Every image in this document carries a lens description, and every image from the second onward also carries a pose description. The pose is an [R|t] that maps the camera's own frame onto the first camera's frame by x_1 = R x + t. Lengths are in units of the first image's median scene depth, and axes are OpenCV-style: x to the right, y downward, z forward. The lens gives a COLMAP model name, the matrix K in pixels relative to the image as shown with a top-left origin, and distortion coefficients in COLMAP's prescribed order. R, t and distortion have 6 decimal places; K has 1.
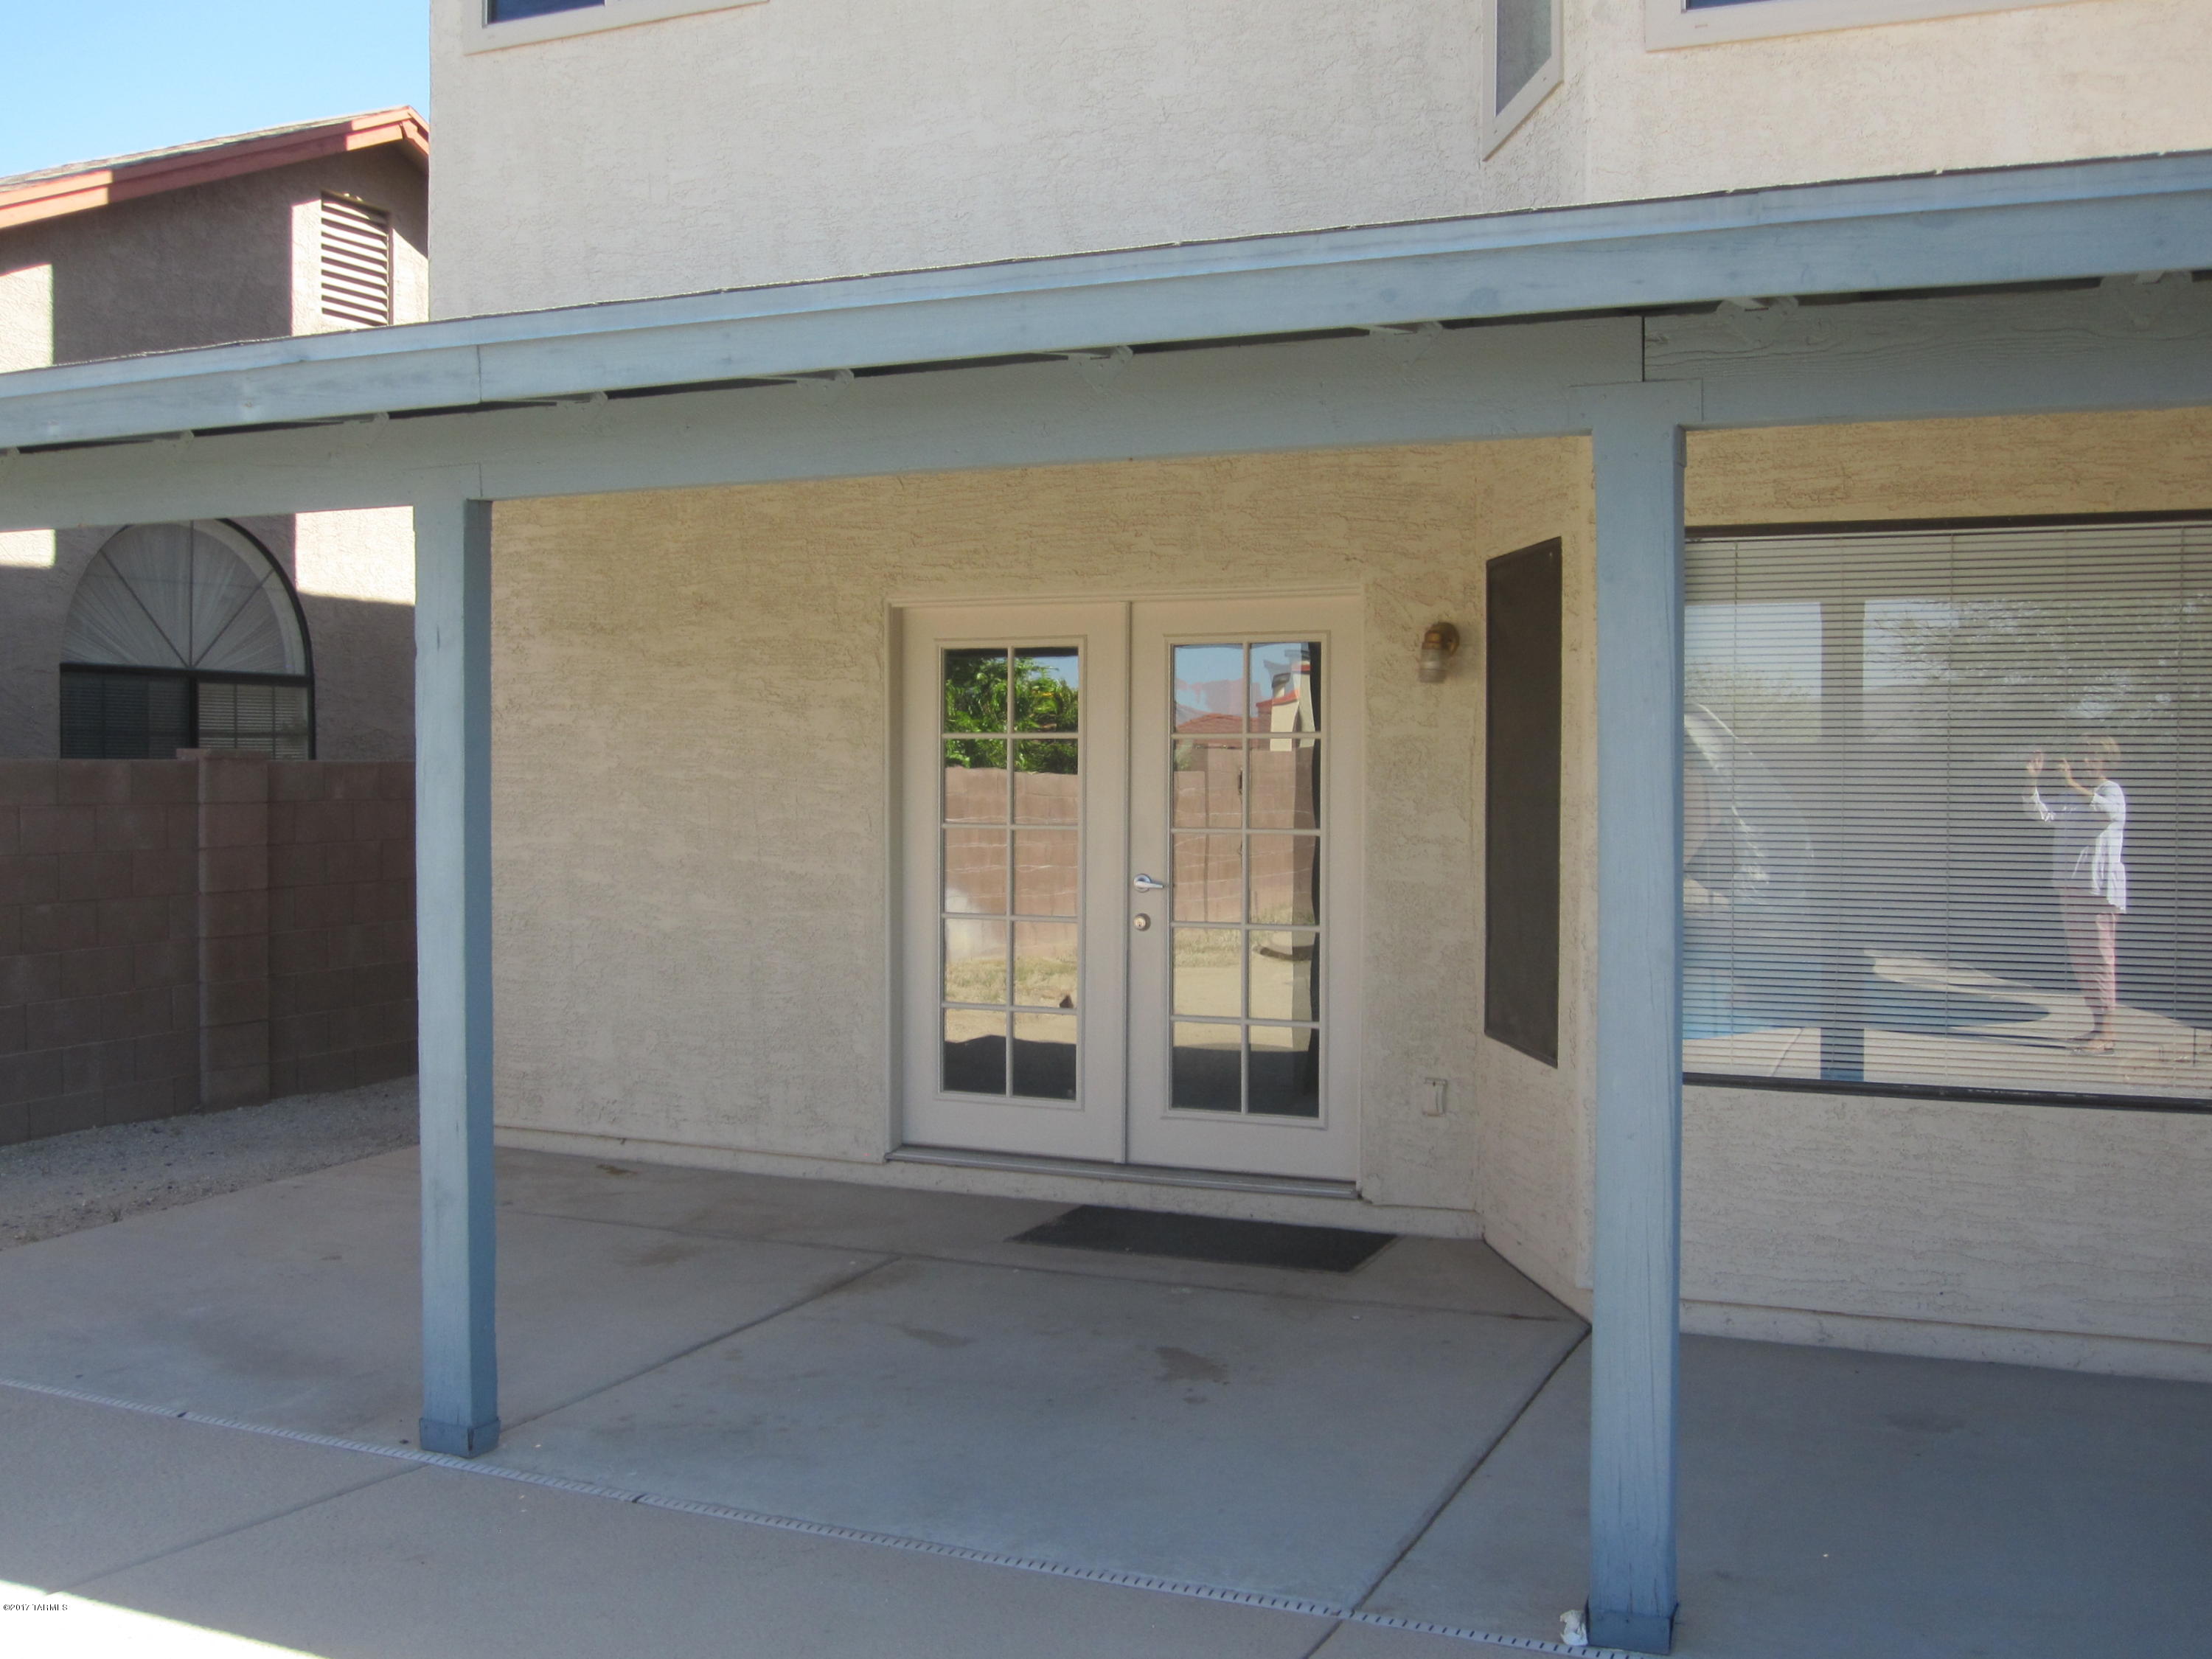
lens RADIAL K [[2222.0, 0, 1106.0], [0, 2222.0, 829.5], [0, 0, 1]] dist [-0.073609, 0.045599]
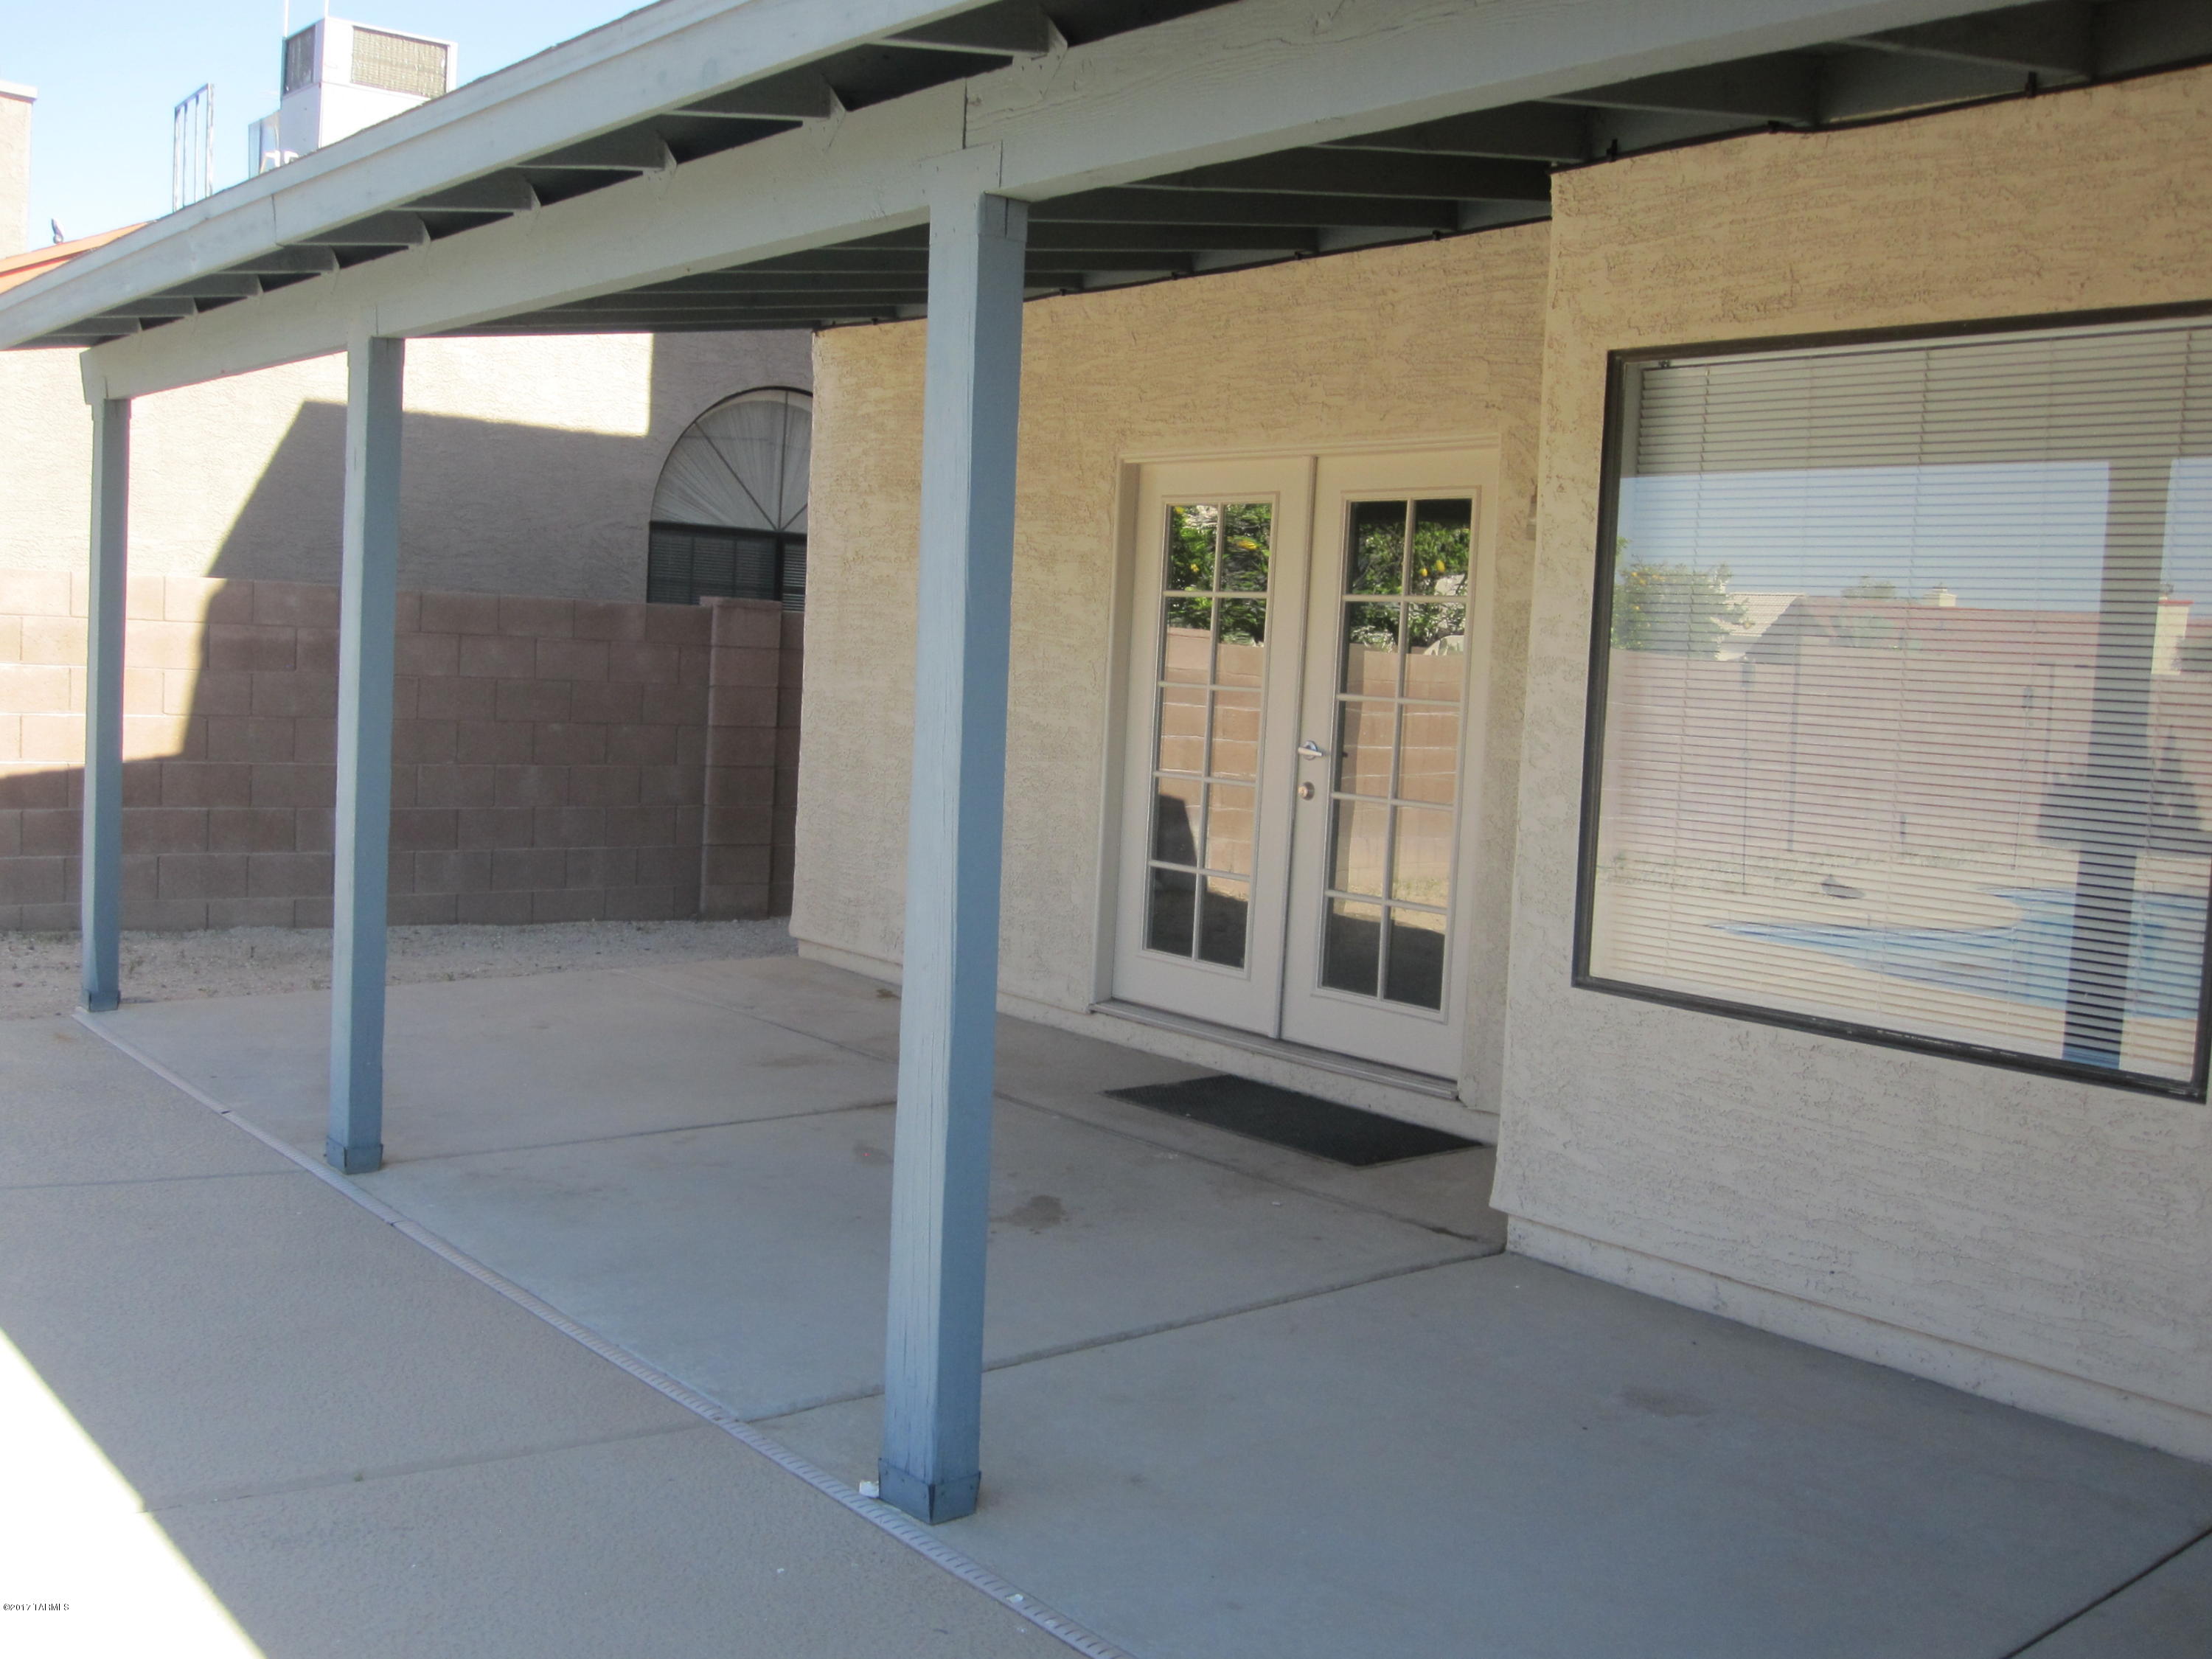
lens RADIAL K [[2220.3, 0, 1106.0], [0, 2220.3, 829.5], [0, 0, 1]] dist [-0.052239, 0.026350]
pose [[0.888404, 0.078973, -0.452219, 0.381688], [-0.062874, 0.996741, 0.050546, 0.015513], [0.454737, -0.016472, 0.890473, 0.106383]]
